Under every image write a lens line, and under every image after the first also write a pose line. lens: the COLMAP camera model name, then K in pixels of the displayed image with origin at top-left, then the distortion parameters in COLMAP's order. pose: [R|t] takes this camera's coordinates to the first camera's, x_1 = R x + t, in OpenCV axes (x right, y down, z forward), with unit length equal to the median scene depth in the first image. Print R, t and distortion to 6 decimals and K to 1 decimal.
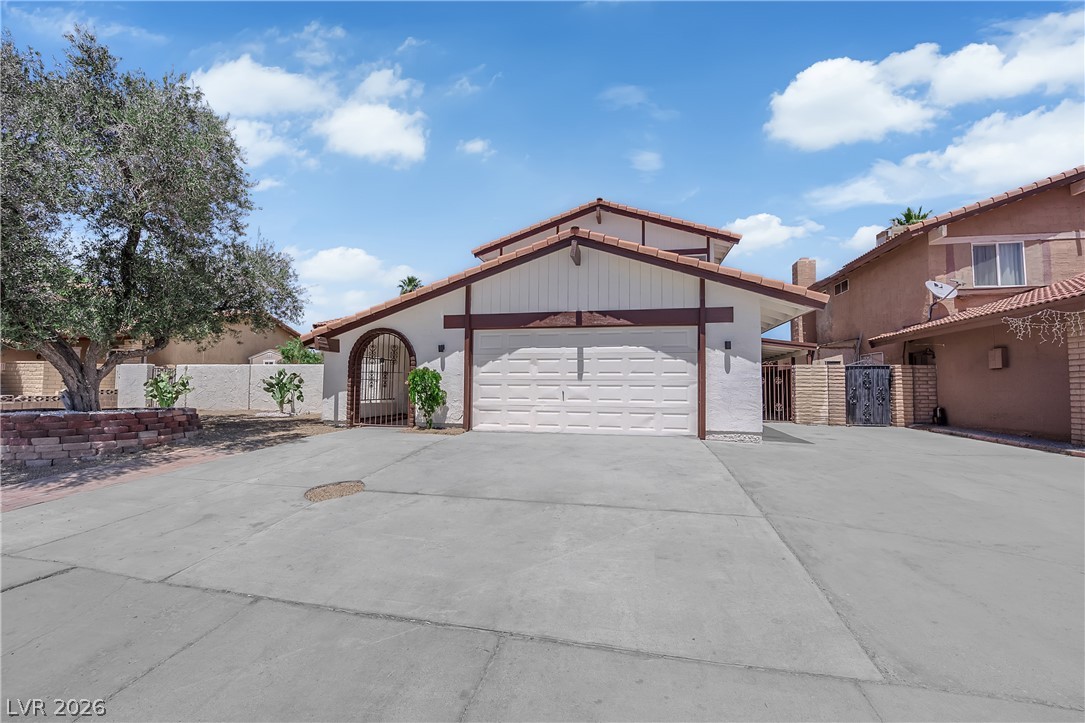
lens RADIAL K [[441.4, 0, 538.4], [0, 441.4, 364.3], [0, 0, 1]] dist [-0.003576, -0.000543]
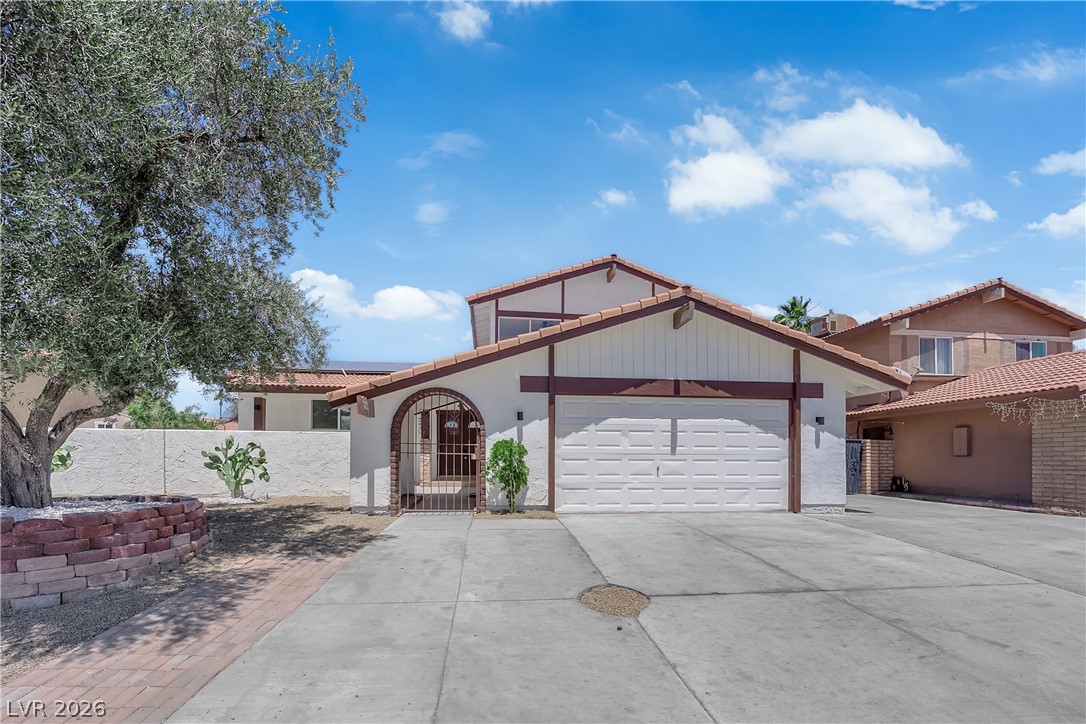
lens RADIAL K [[474.8, 0, 541.2], [0, 474.8, 454.8], [0, 0, 1]] dist [0.001487, 0.000083]
pose [[0.949432, -0.000286, 0.313974, -0.466526], [-0.014677, 0.998866, 0.045291, -0.004001], [-0.313630, -0.047609, 0.948351, 0.135373]]
